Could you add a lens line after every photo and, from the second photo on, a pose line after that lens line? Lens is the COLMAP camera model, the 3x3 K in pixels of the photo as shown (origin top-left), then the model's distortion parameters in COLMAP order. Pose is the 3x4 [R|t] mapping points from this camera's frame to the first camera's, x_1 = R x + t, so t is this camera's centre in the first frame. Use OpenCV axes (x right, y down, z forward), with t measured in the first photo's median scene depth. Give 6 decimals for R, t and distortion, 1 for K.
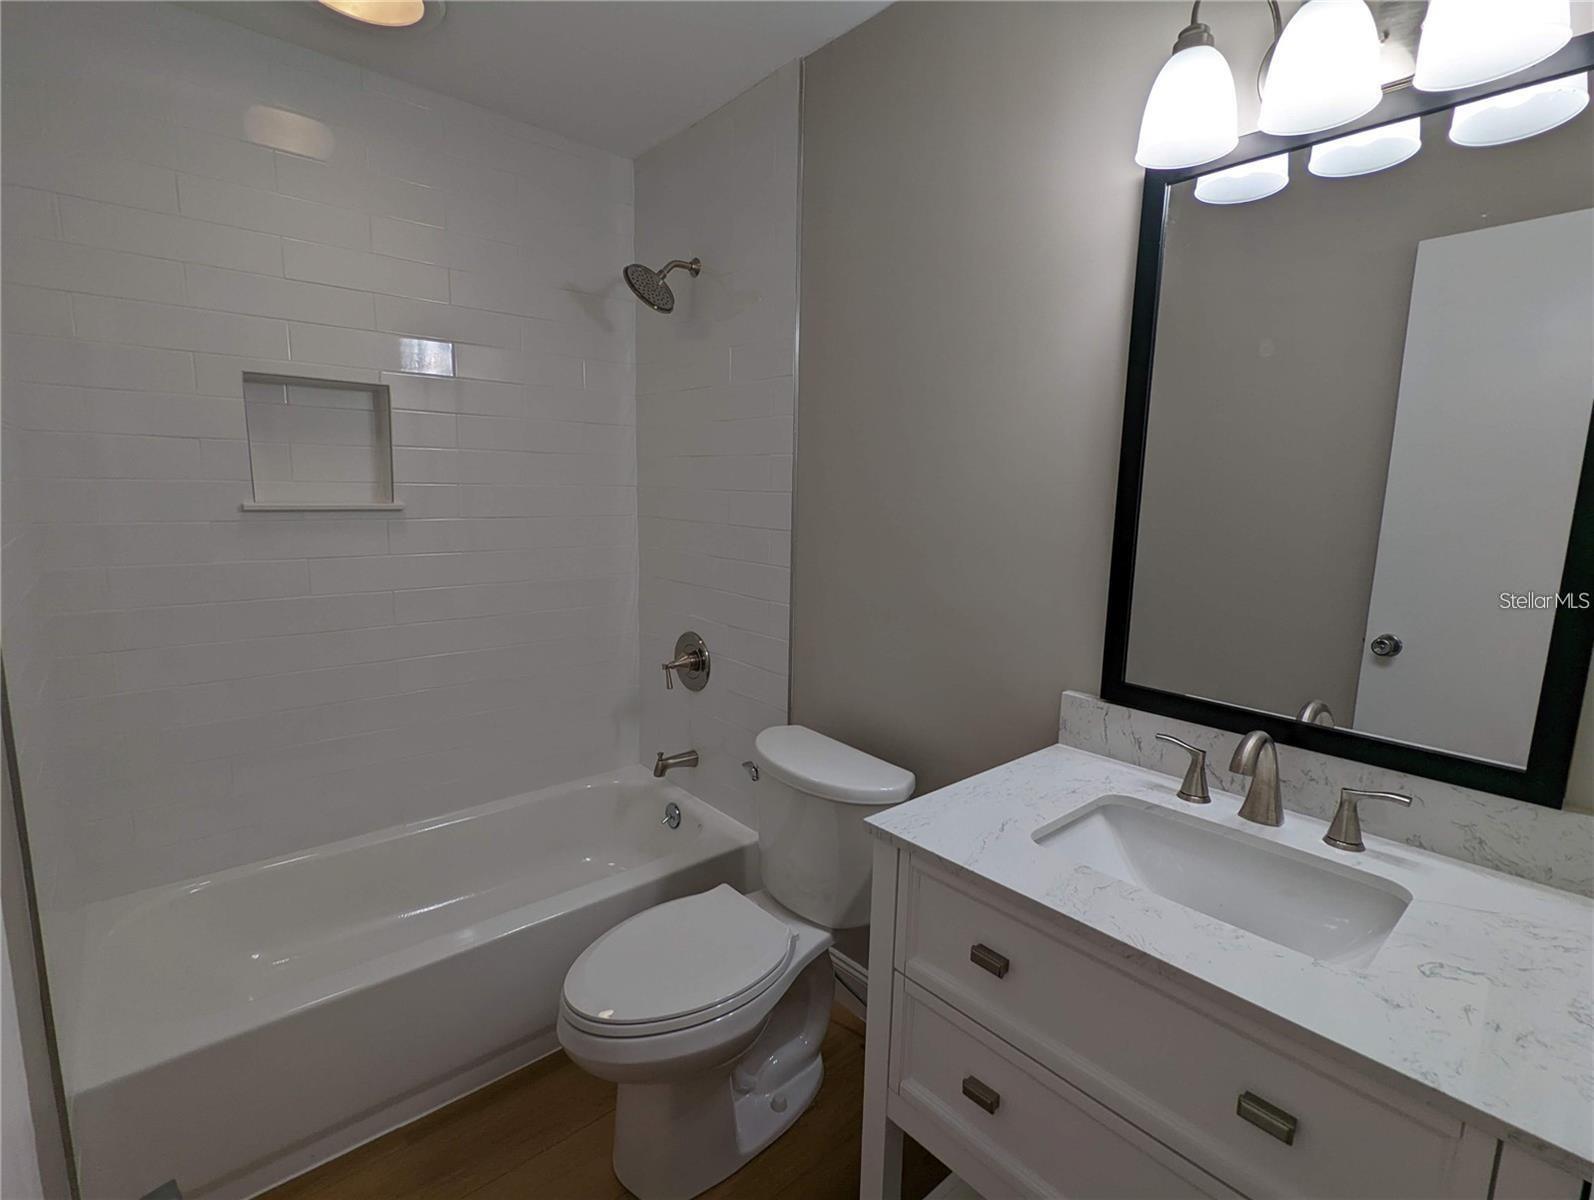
lens RADIAL K [[755.8, 0, 799.2], [0, 755.8, 600.7], [0, 0, 1]] dist [0.001603, -0.000369]
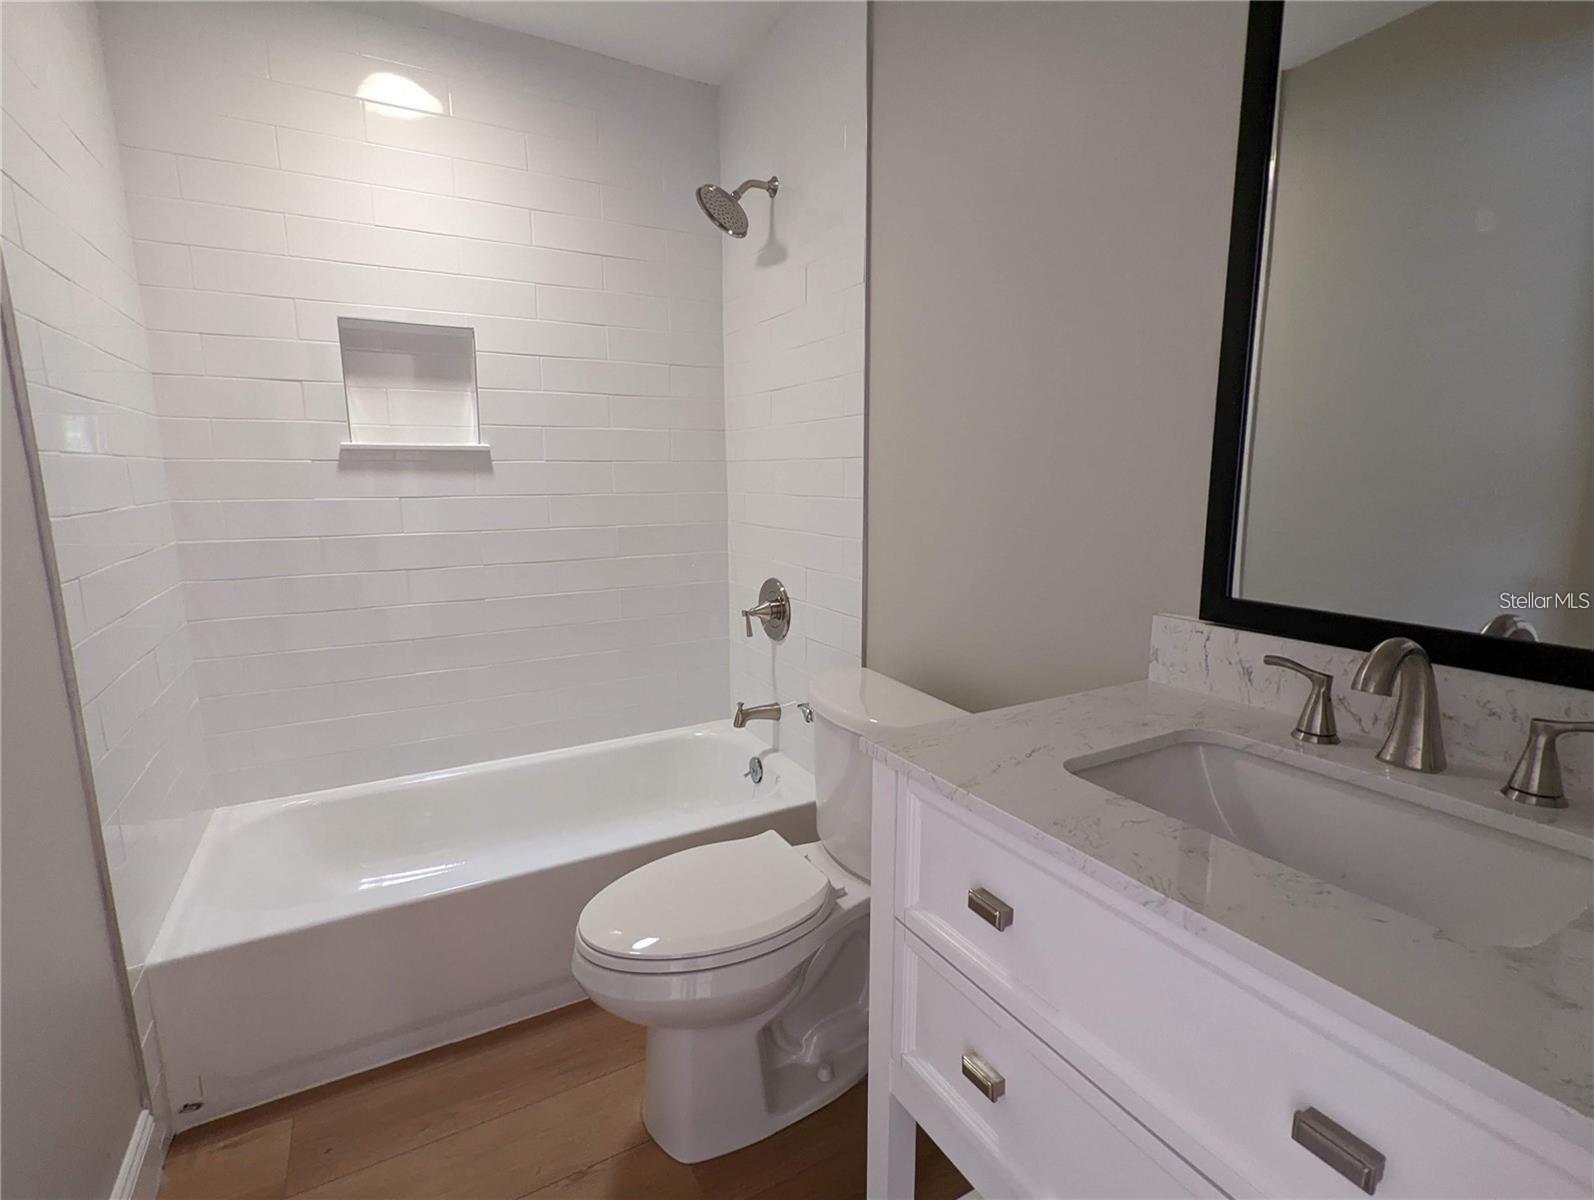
lens RADIAL K [[760.8, 0, 803.5], [0, 760.8, 592.0], [0, 0, 1]] dist [0.014562, -0.001087]
pose [[0.979864, 0.002769, -0.199645, 0.118469], [-0.001981, 0.999989, 0.004148, 0.077408], [0.199654, -0.003669, 0.979860, 0.098972]]
